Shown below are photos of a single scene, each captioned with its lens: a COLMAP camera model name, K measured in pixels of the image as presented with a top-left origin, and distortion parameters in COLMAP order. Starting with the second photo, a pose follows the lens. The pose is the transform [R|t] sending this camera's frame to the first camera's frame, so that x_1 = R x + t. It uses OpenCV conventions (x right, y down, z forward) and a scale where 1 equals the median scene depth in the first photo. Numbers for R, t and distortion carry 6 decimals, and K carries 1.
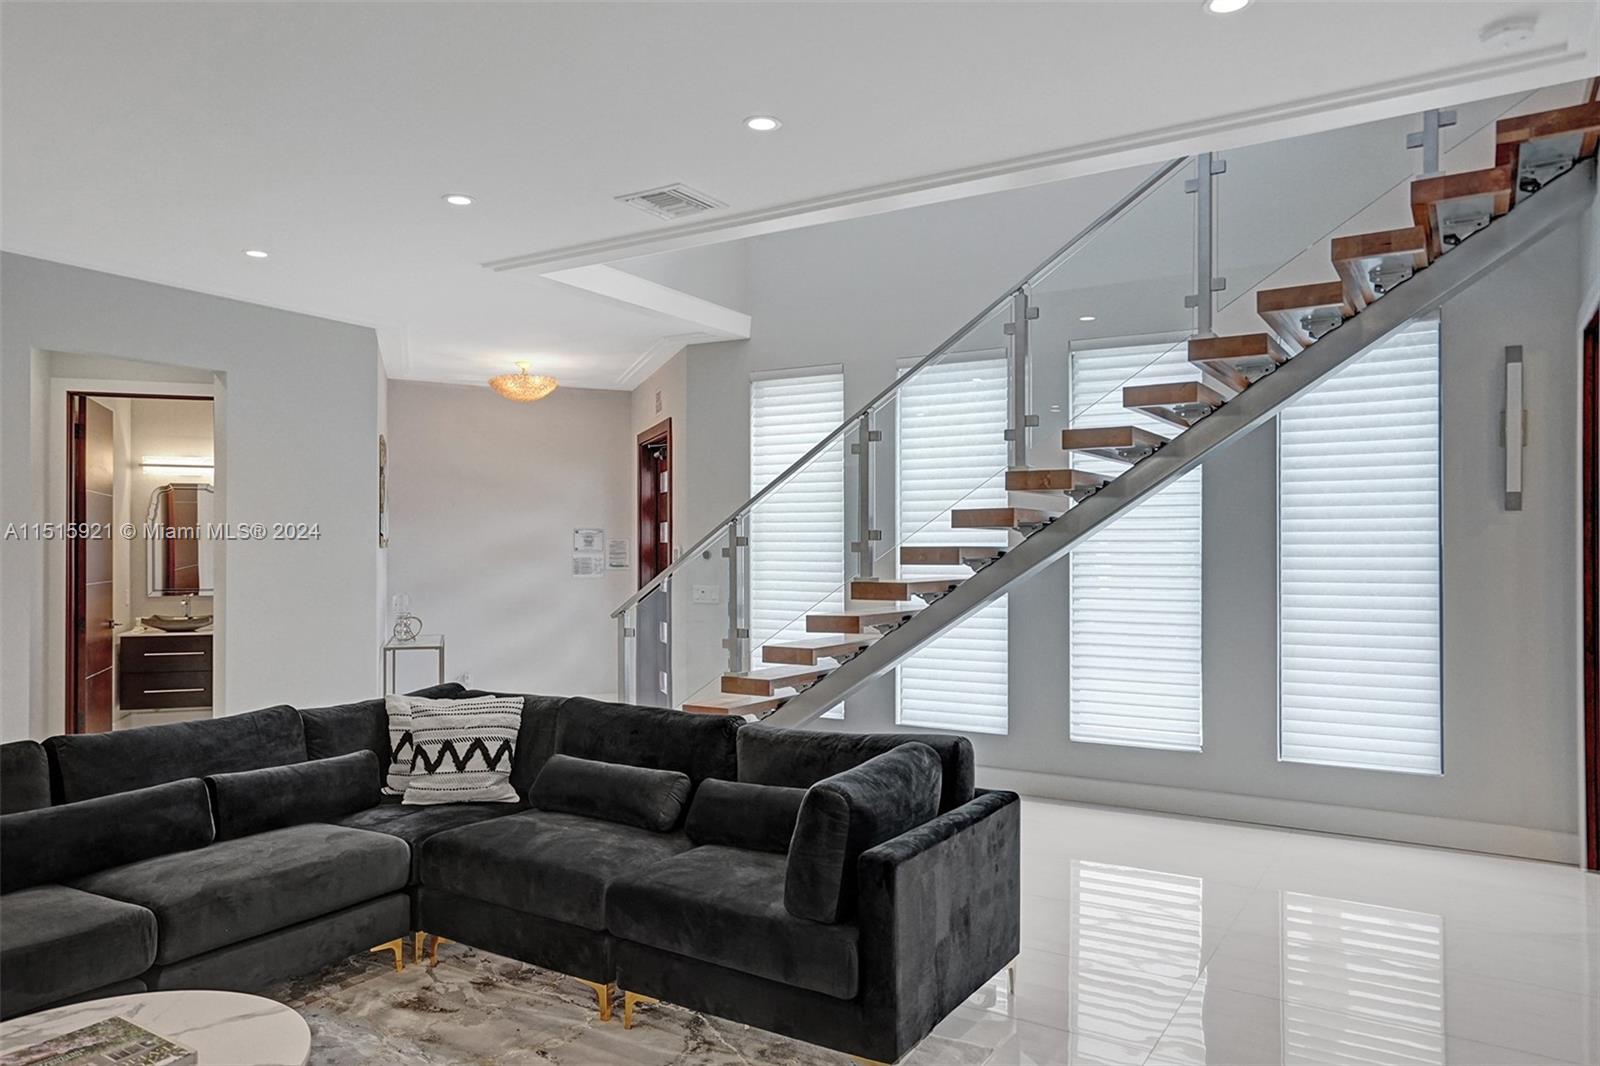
lens RADIAL K [[1085.0, 0, 790.7], [0, 1085.0, 532.6], [0, 0, 1]] dist [-0.010249, 0.011850]
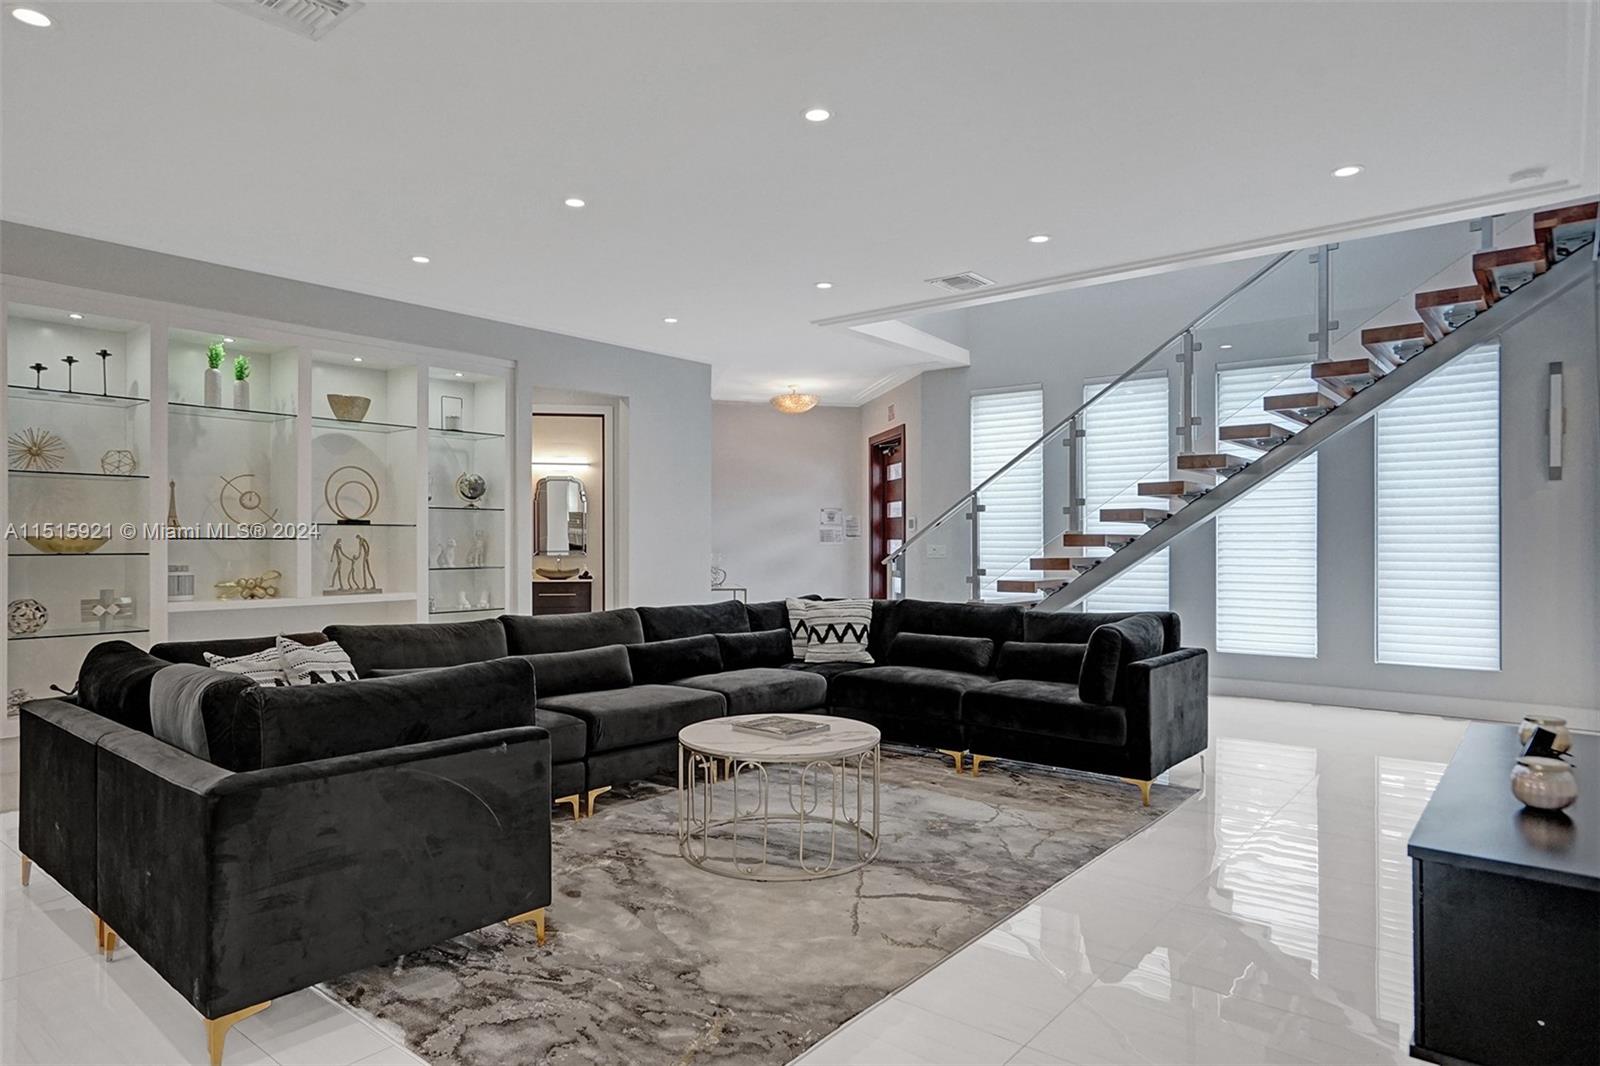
lens RADIAL K [[961.6, 0, 798.5], [0, 961.6, 537.5], [0, 0, 1]] dist [-0.014537, 0.011569]
pose [[0.993114, -0.001238, -0.117143, -0.156616], [0.002228, 0.999963, 0.008318, 0.040766], [0.117128, -0.008522, 0.993080, -0.339964]]
